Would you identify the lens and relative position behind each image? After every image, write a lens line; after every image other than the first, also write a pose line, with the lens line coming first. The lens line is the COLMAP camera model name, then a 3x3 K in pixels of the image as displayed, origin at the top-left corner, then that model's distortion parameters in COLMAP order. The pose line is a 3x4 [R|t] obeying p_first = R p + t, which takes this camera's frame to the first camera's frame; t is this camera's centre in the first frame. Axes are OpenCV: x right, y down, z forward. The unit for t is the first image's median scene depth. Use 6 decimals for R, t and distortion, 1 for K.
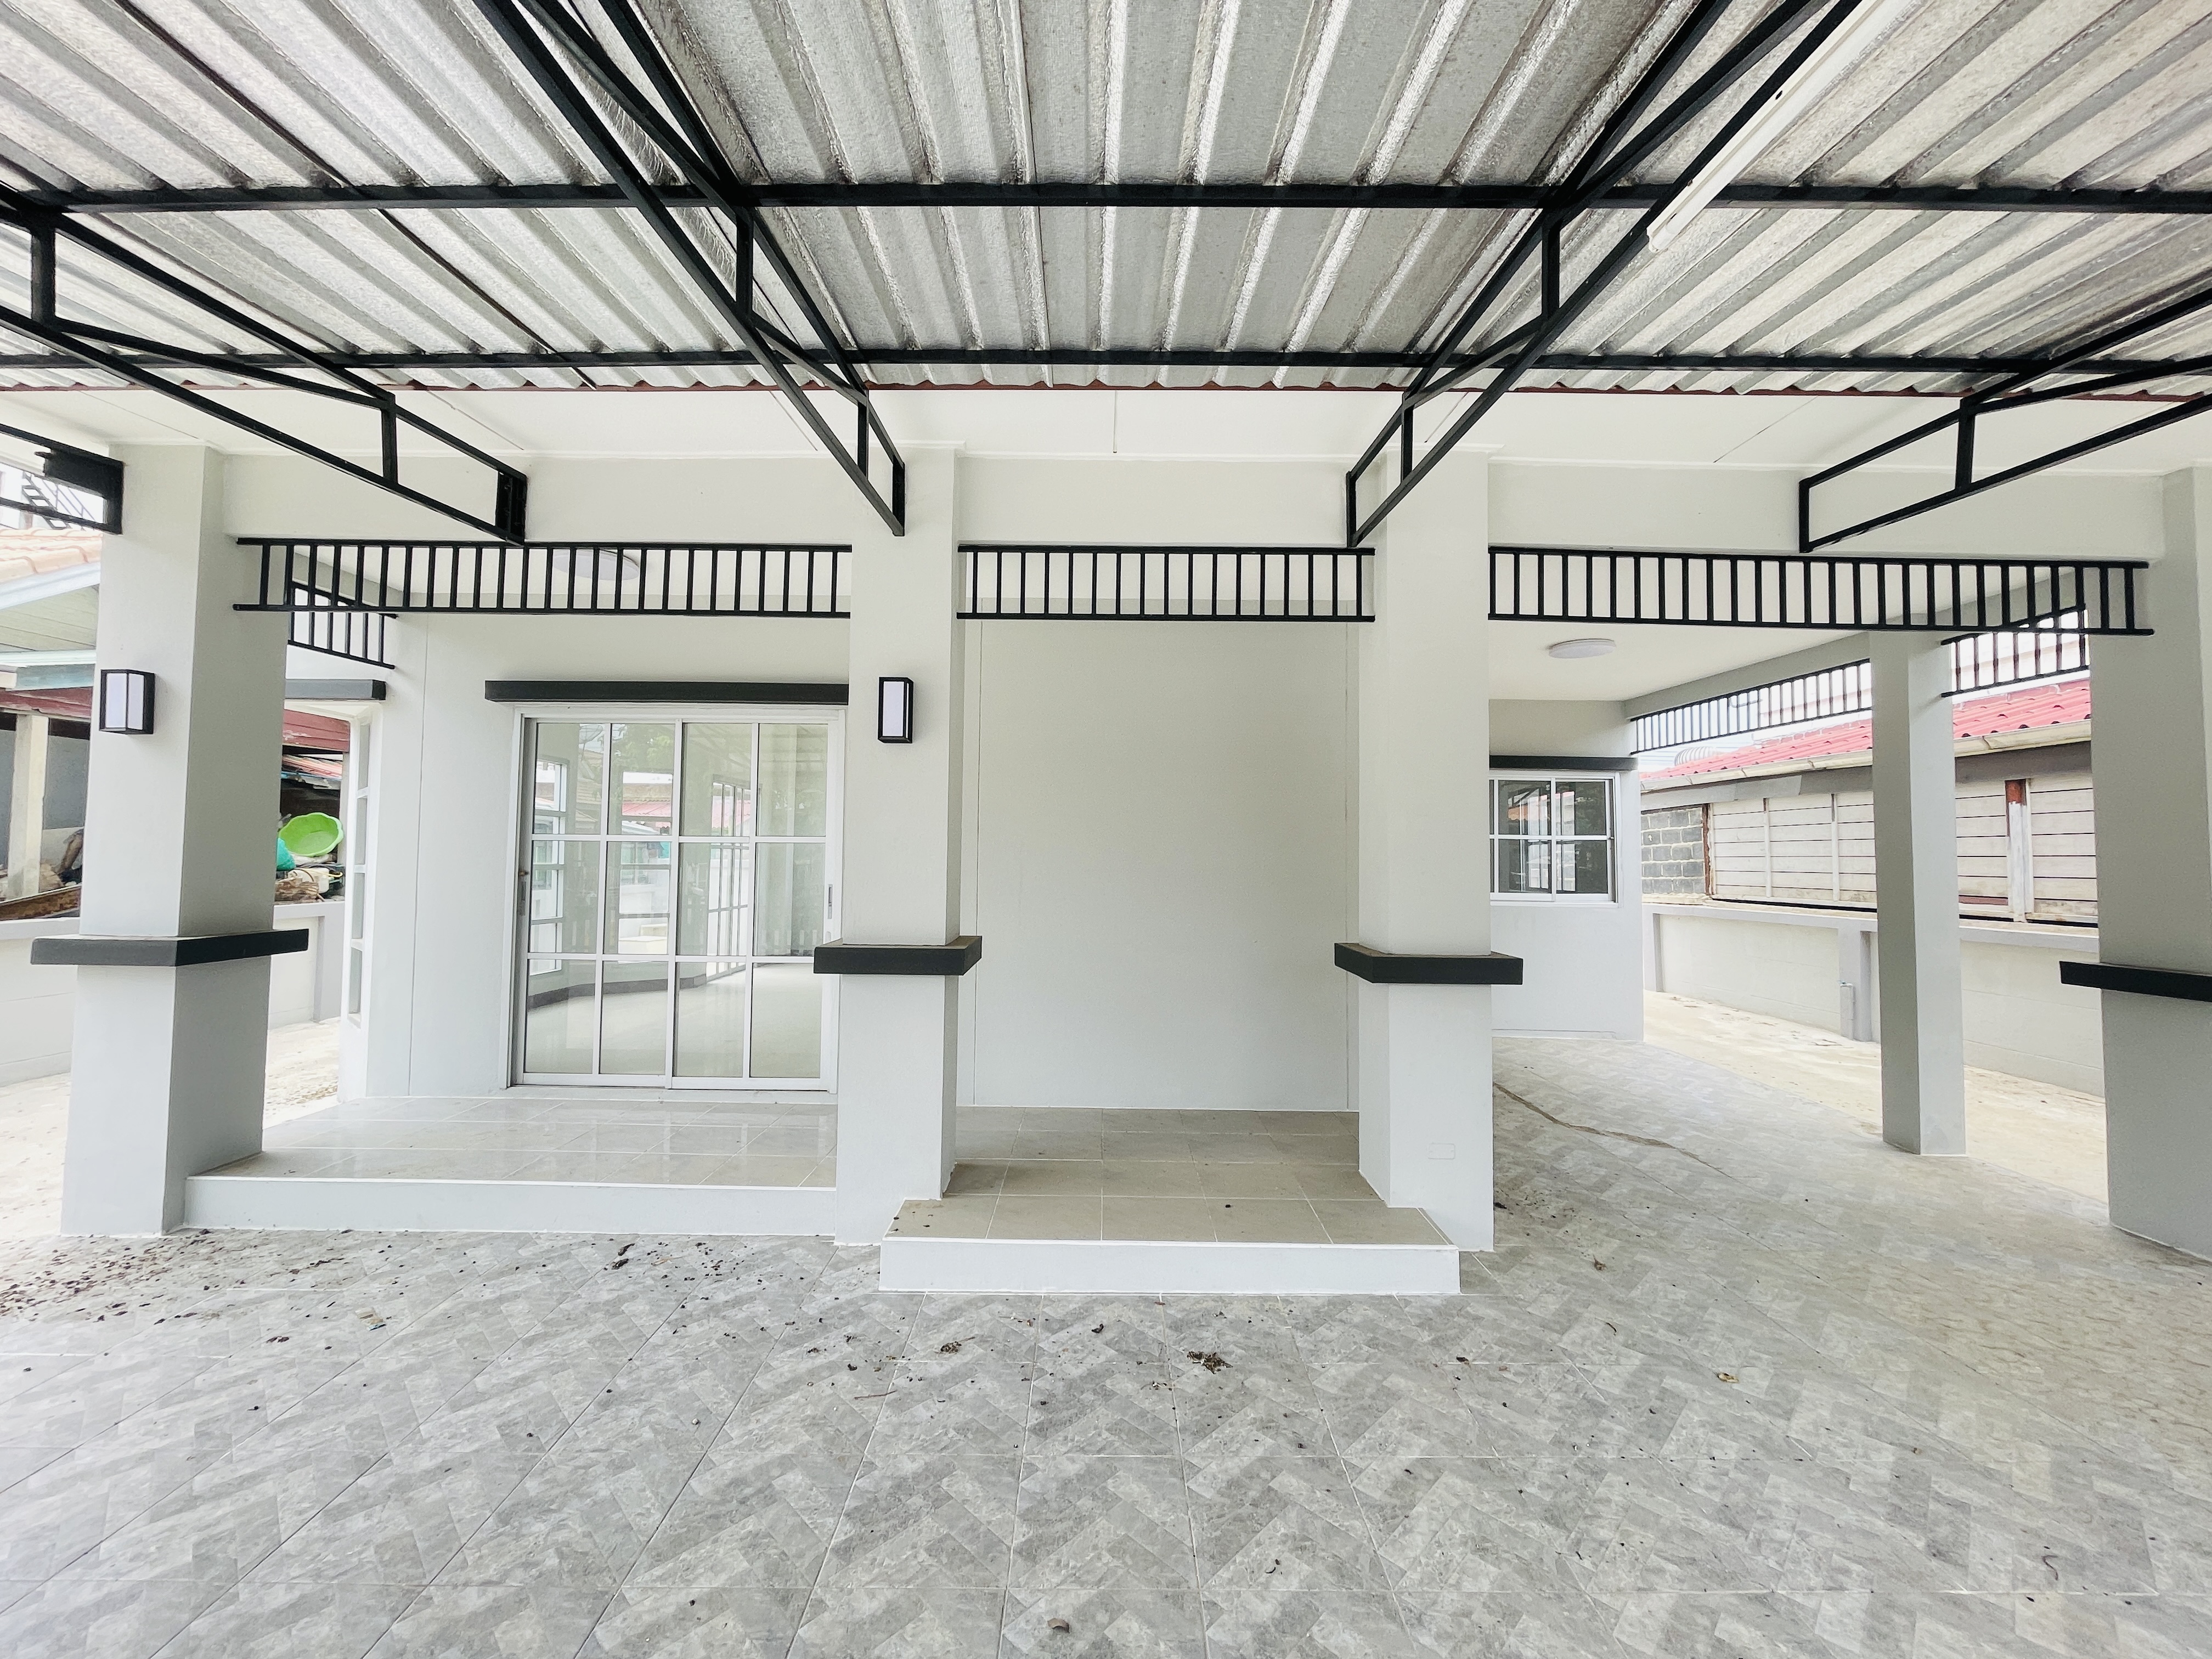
lens RADIAL K [[890.1, 0, 1106.1], [0, 890.1, 823.0], [0, 0, 1]] dist [-0.000288, -0.000435]
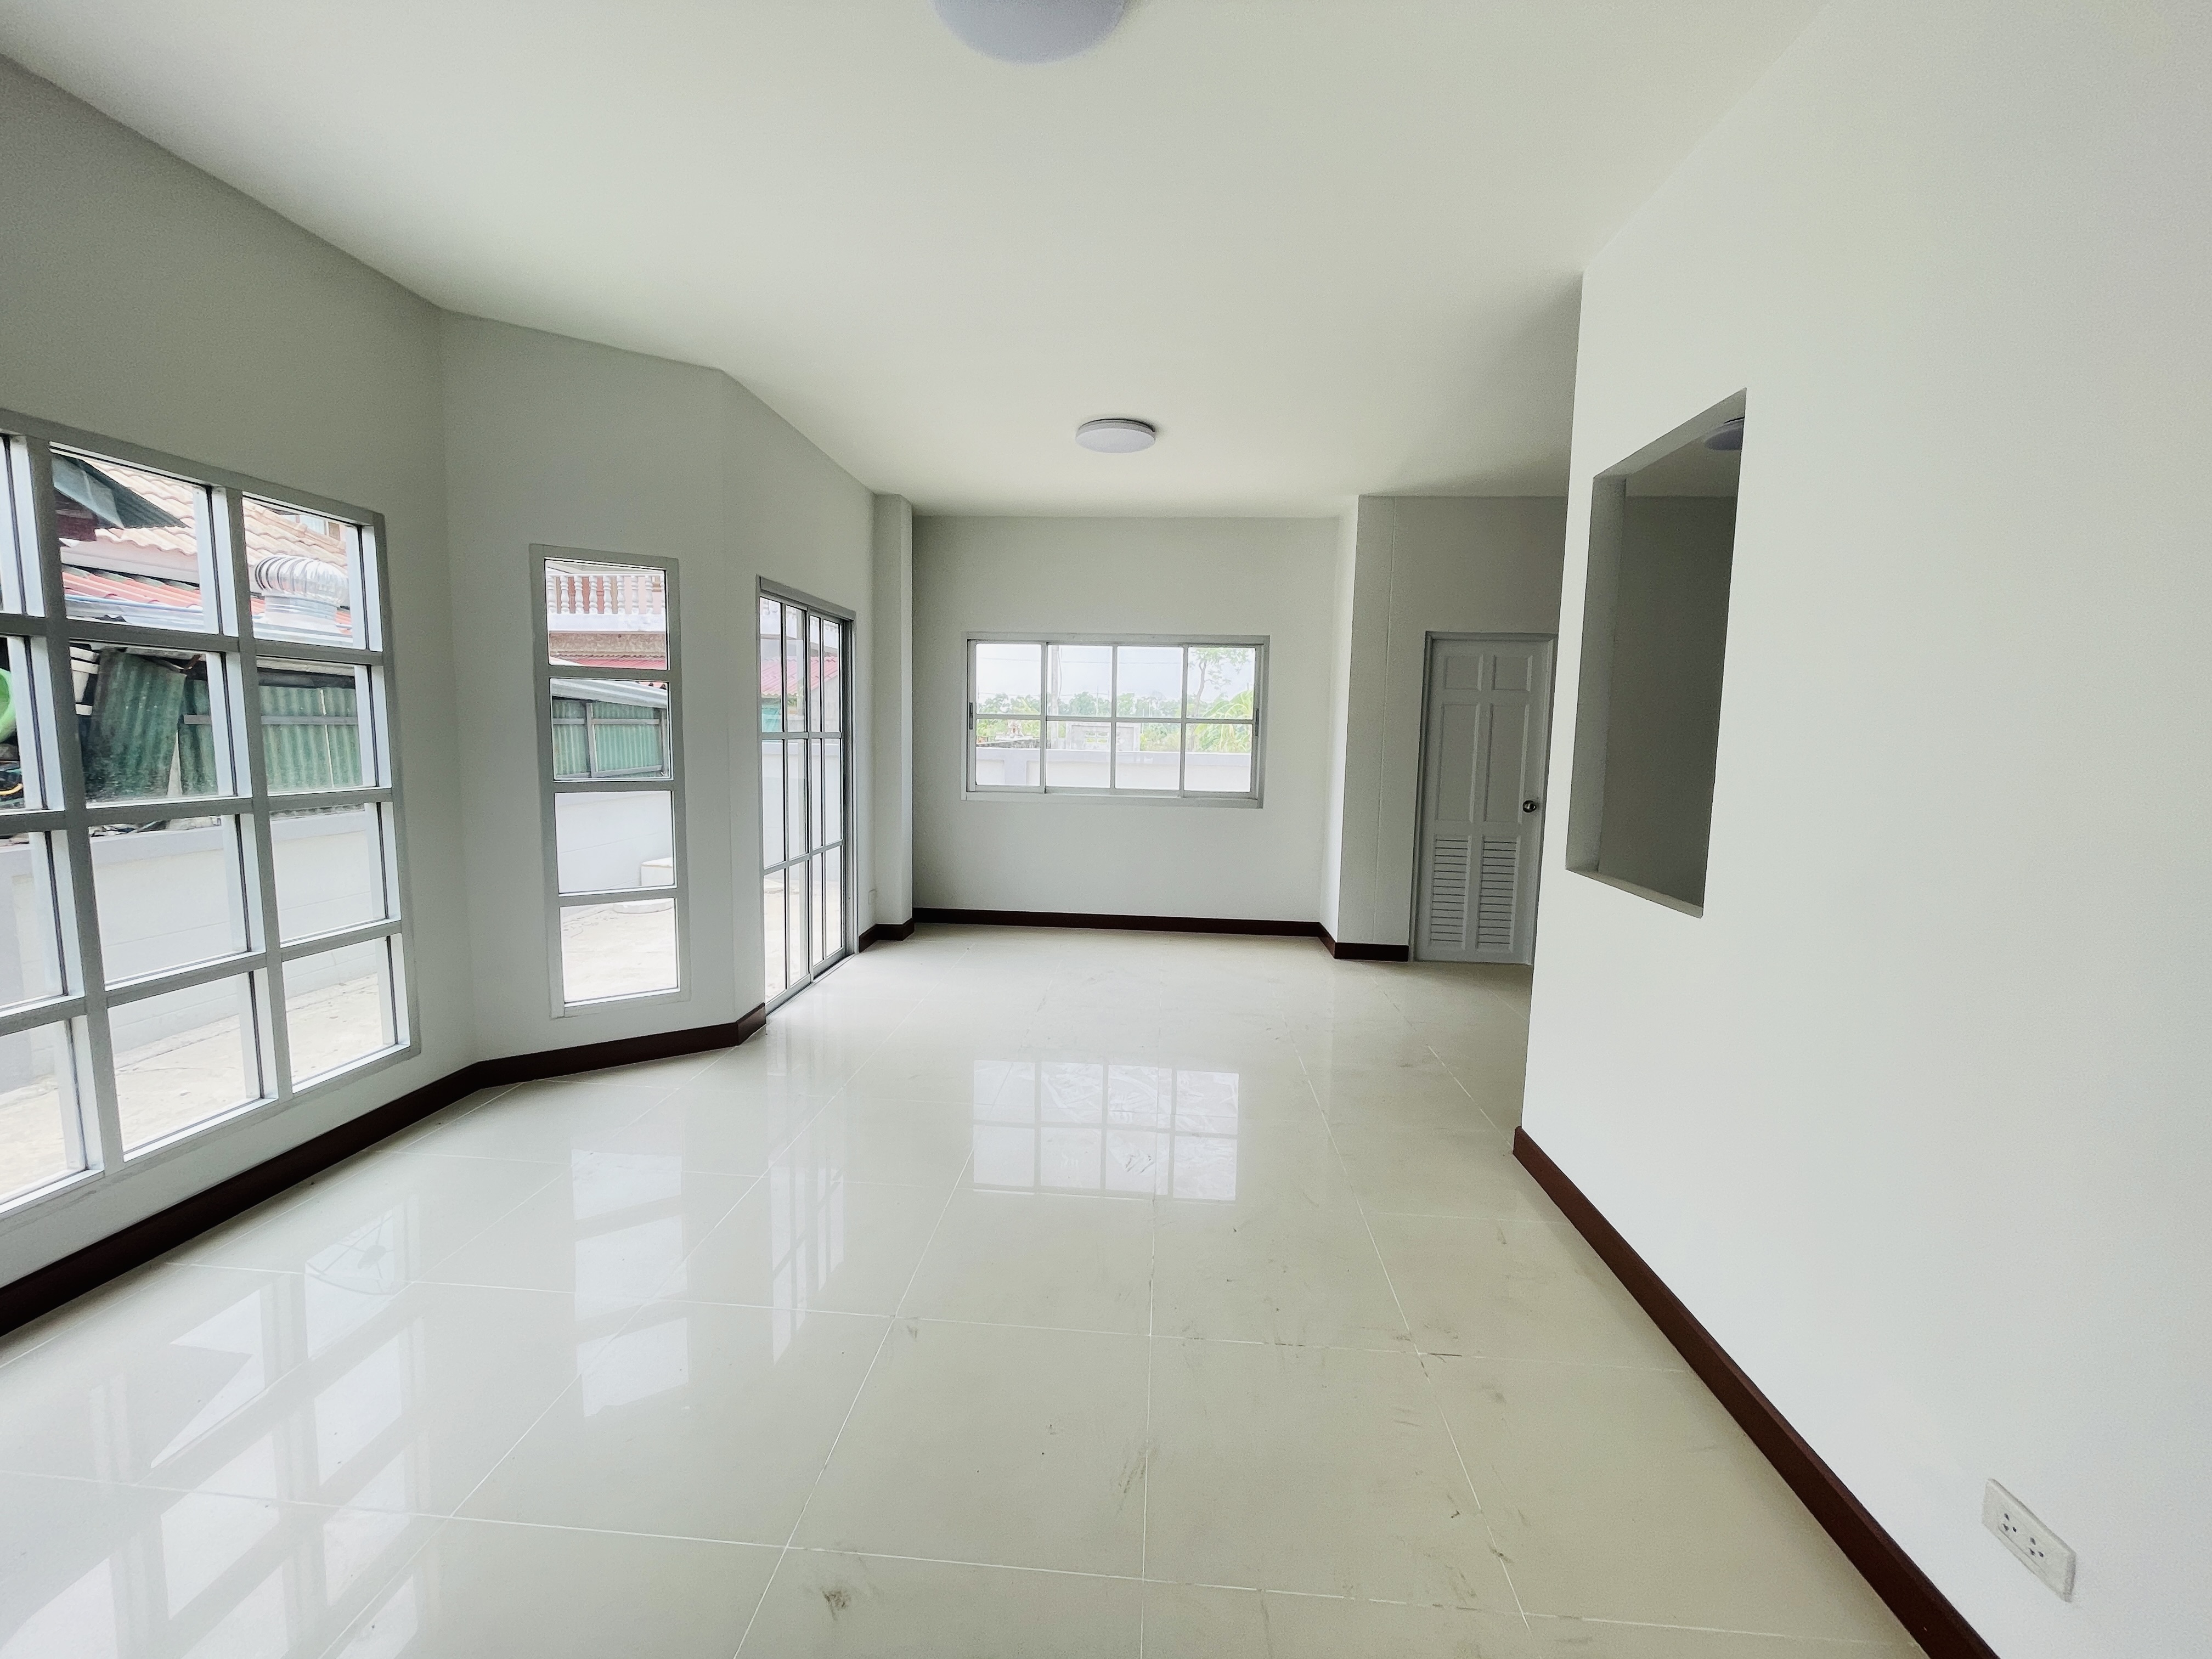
lens RADIAL K [[890.1, 0, 1093.3], [0, 890.1, 822.9], [0, 0, 1]] dist [-0.000288, -0.000435]
pose [[0.996551, 0.026679, -0.078577, -0.230463], [-0.014957, 0.989150, 0.146147, -0.000978], [0.081623, -0.144468, 0.986137, 0.541348]]
